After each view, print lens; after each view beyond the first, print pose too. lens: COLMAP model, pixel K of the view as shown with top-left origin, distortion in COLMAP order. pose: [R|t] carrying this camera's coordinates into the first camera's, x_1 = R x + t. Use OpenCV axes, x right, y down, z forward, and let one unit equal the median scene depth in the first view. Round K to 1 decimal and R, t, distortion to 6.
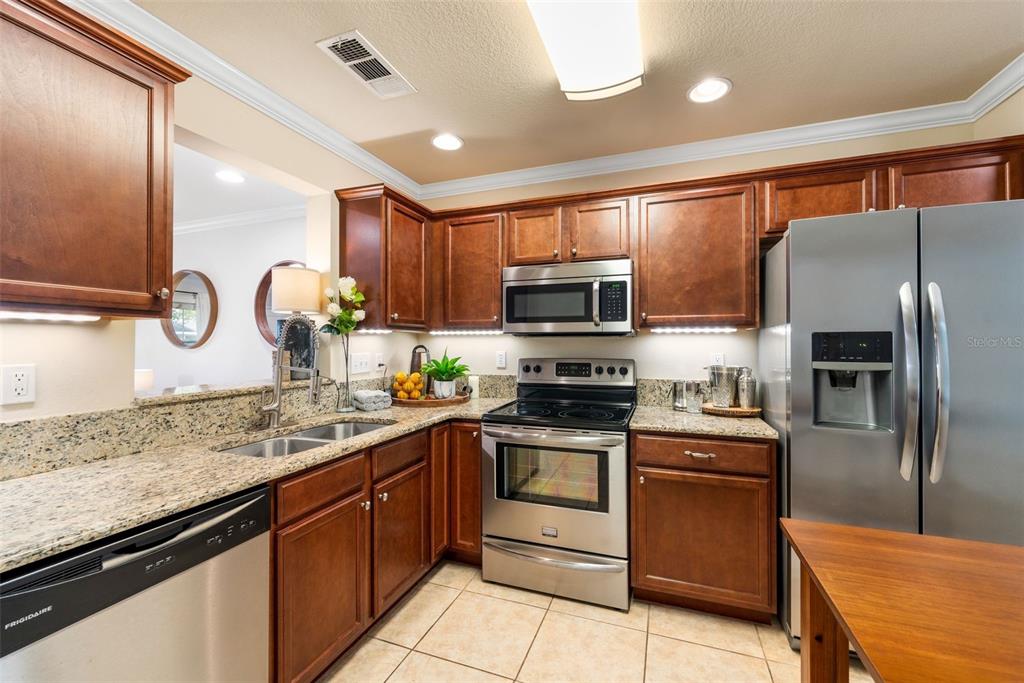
lens RADIAL K [[414.2, 0, 512.0], [0, 414.2, 341.5], [0, 0, 1]] dist [0.000991, -0.000390]
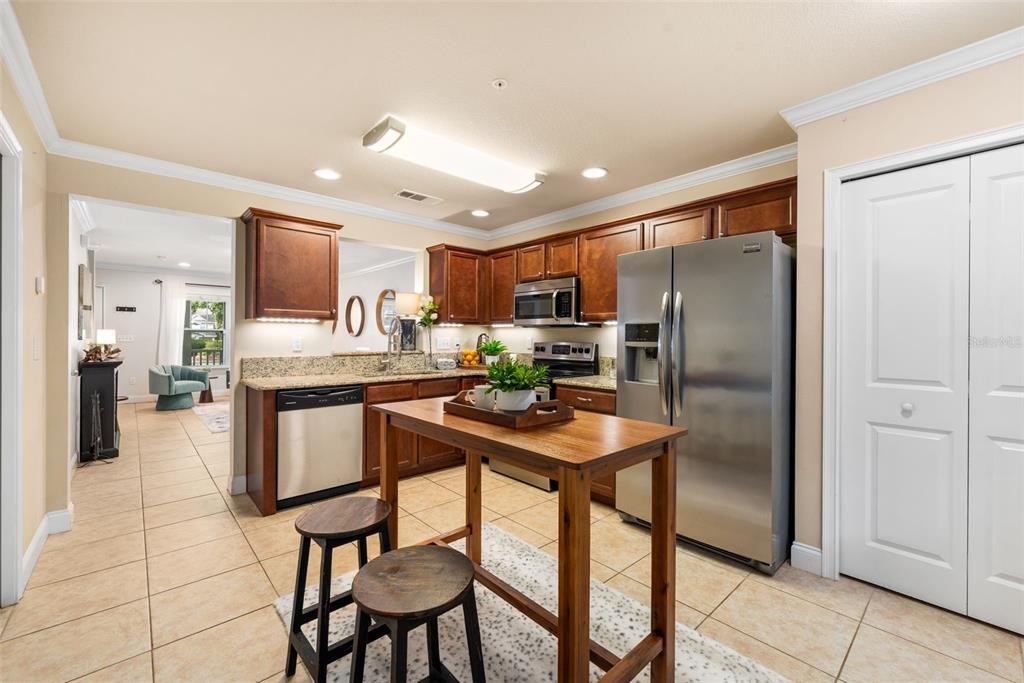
lens RADIAL K [[418.6, 0, 516.5], [0, 418.6, 337.2], [0, 0, 1]] dist [0.002287, 0.000213]
pose [[0.890970, 0.006002, -0.454022, 0.795598], [-0.003868, 0.999977, 0.005628, 0.016972], [0.454045, -0.003259, 0.890973, -0.484160]]
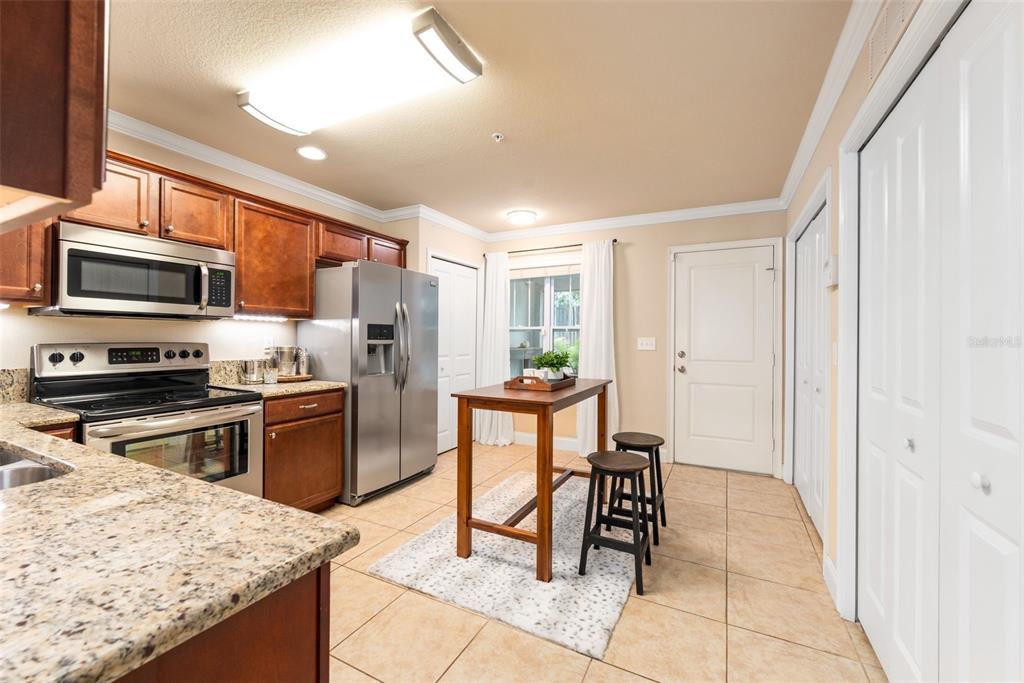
lens RADIAL K [[418.6, 0, 516.5], [0, 418.6, 337.2], [0, 0, 1]] dist [0.002287, 0.000213]
pose [[0.105546, 0.004532, 0.994404, -0.754053], [-0.011897, 0.999924, -0.003294, 0.025430], [-0.994343, -0.011483, 0.105592, 0.113184]]
